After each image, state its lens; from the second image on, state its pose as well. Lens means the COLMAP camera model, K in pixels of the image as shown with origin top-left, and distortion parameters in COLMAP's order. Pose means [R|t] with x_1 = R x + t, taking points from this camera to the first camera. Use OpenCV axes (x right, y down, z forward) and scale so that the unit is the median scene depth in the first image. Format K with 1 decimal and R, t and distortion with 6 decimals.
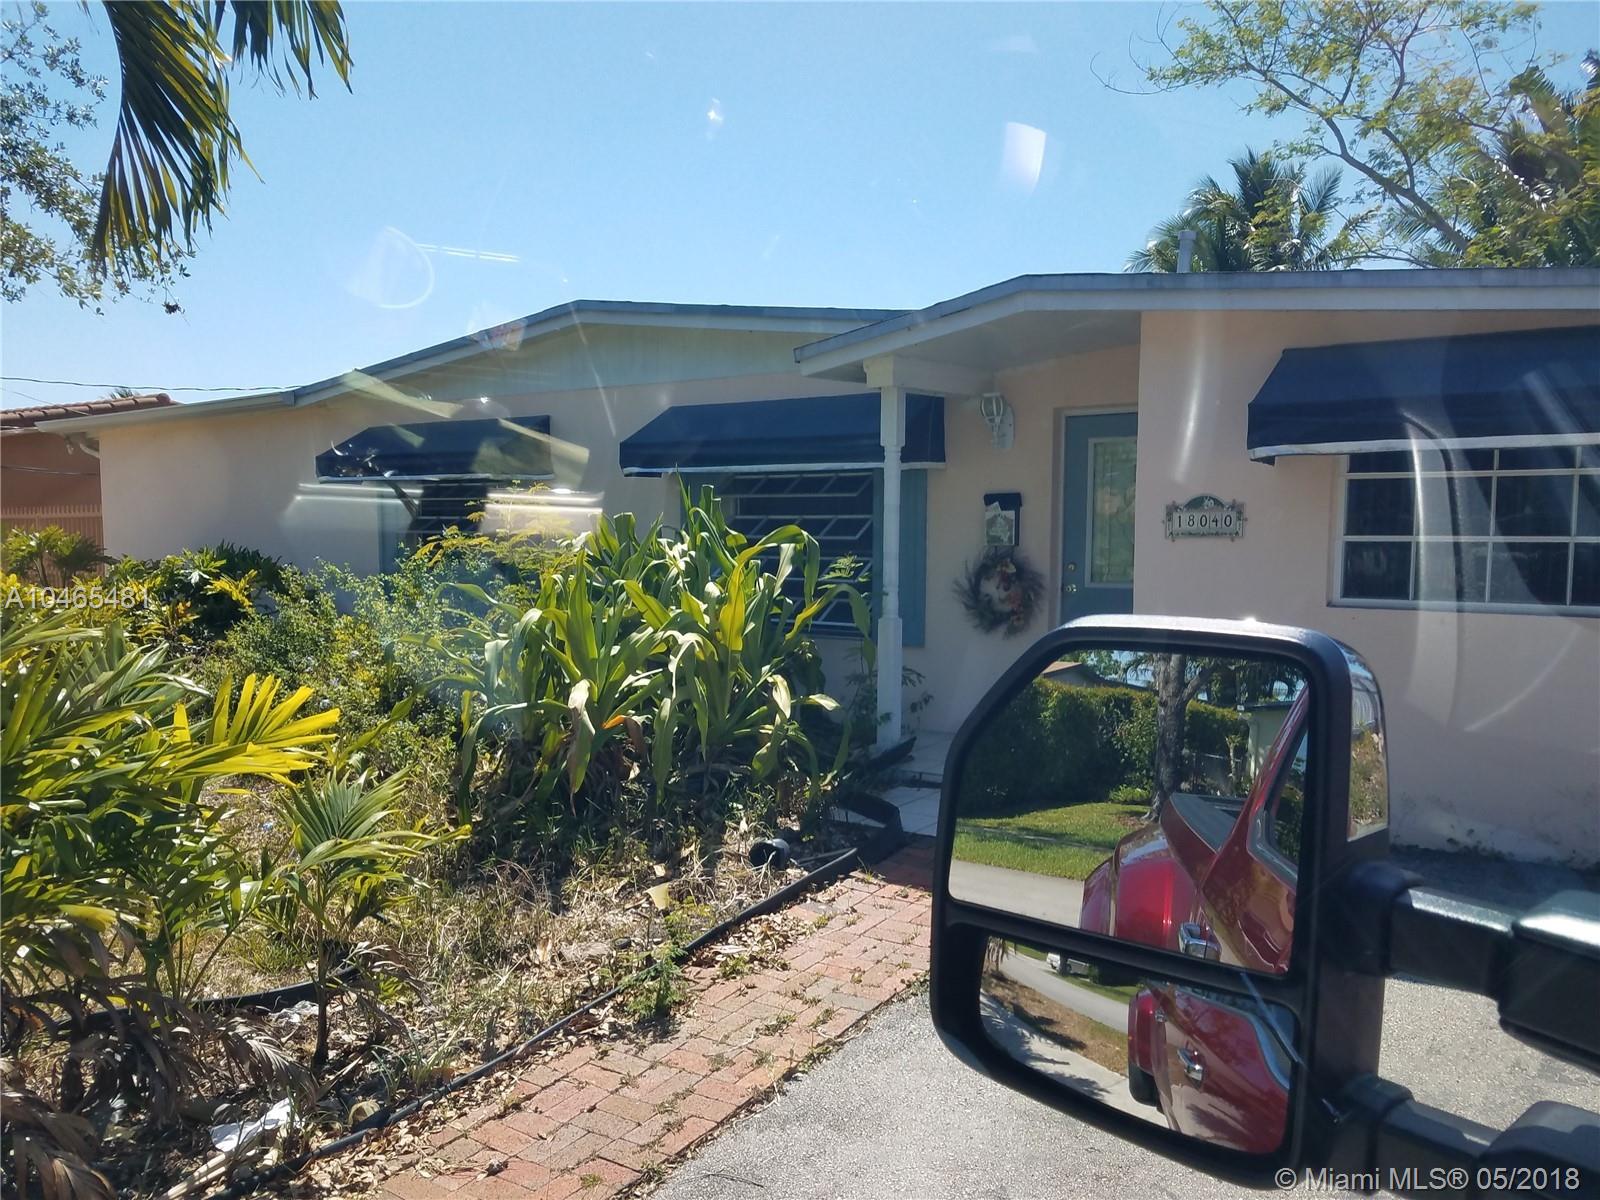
lens RADIAL K [[1241.9, 0, 800.0], [0, 1241.9, 600.0], [0, 0, 1]] dist [-0.059159, 0.005542]
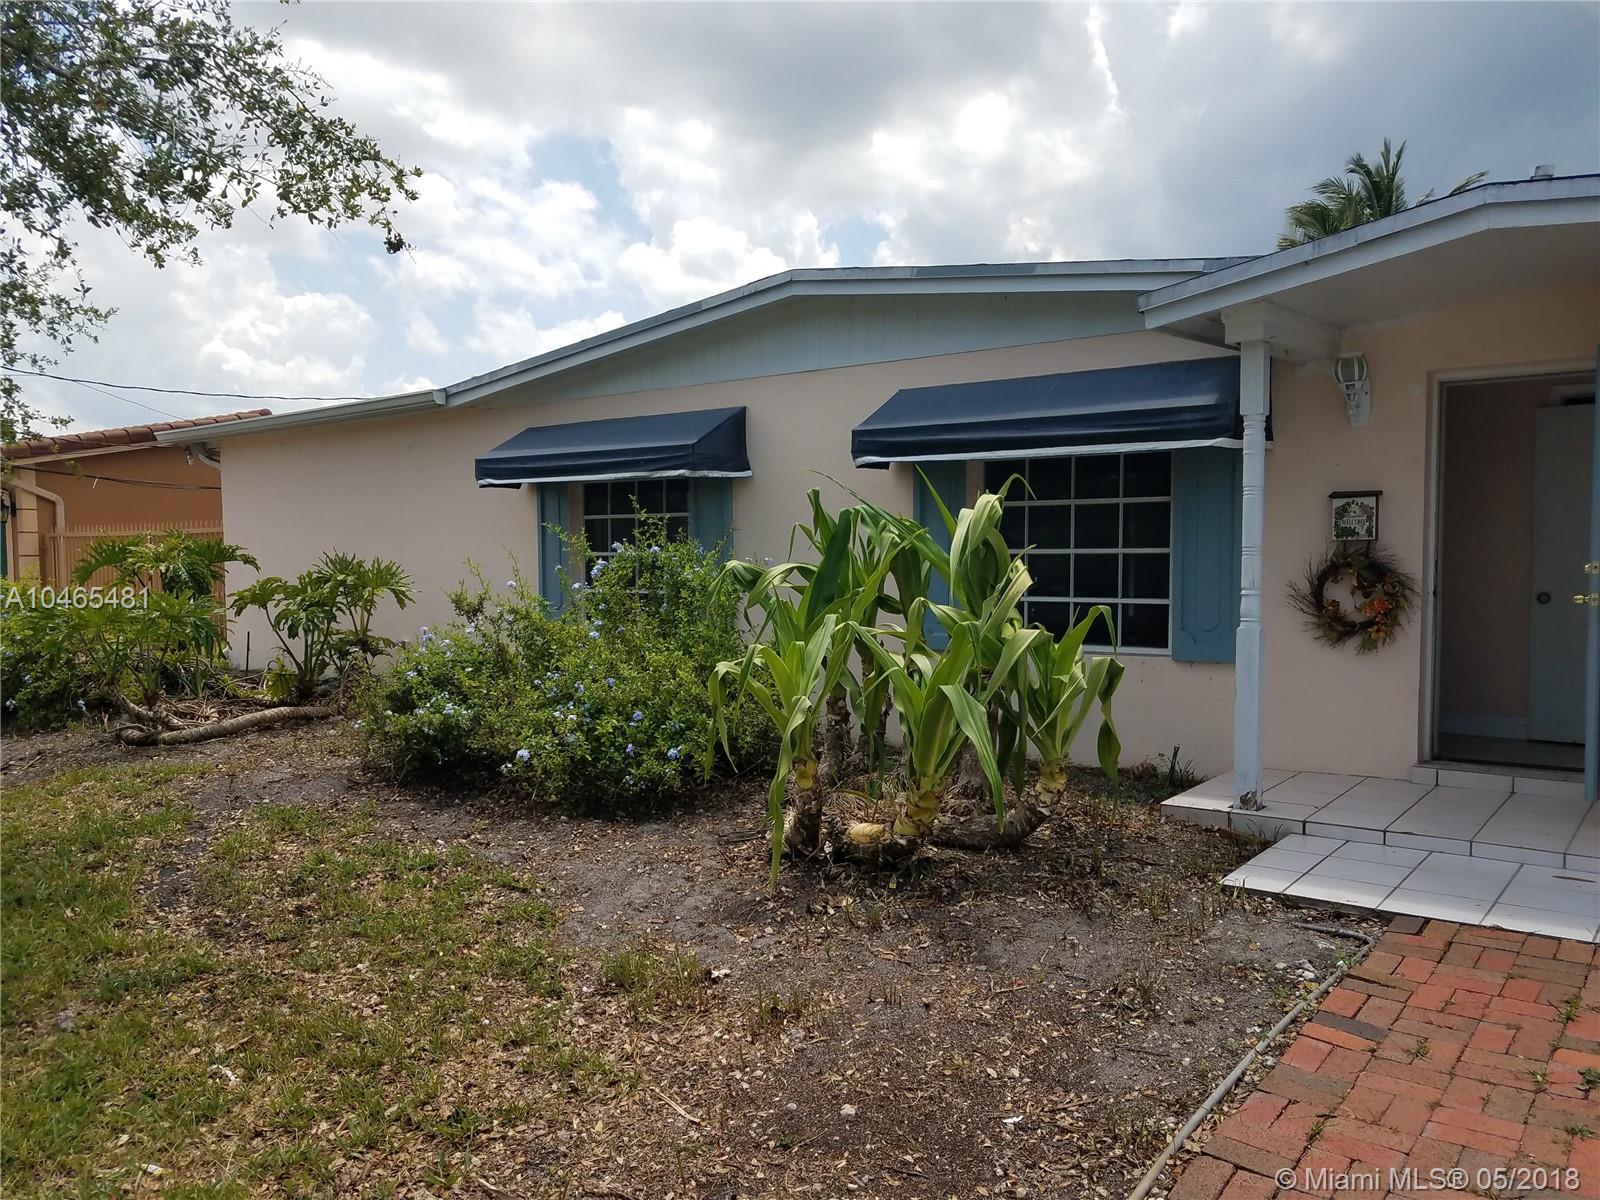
lens RADIAL K [[1241.9, 0, 800.0], [0, 1241.9, 600.0], [0, 0, 1]] dist [-0.059159, 0.005542]
pose [[0.998225, -0.012901, -0.058135, -0.158463], [0.012362, 0.999877, -0.009622, -0.002048], [0.058252, 0.008887, 0.998262, 0.173779]]
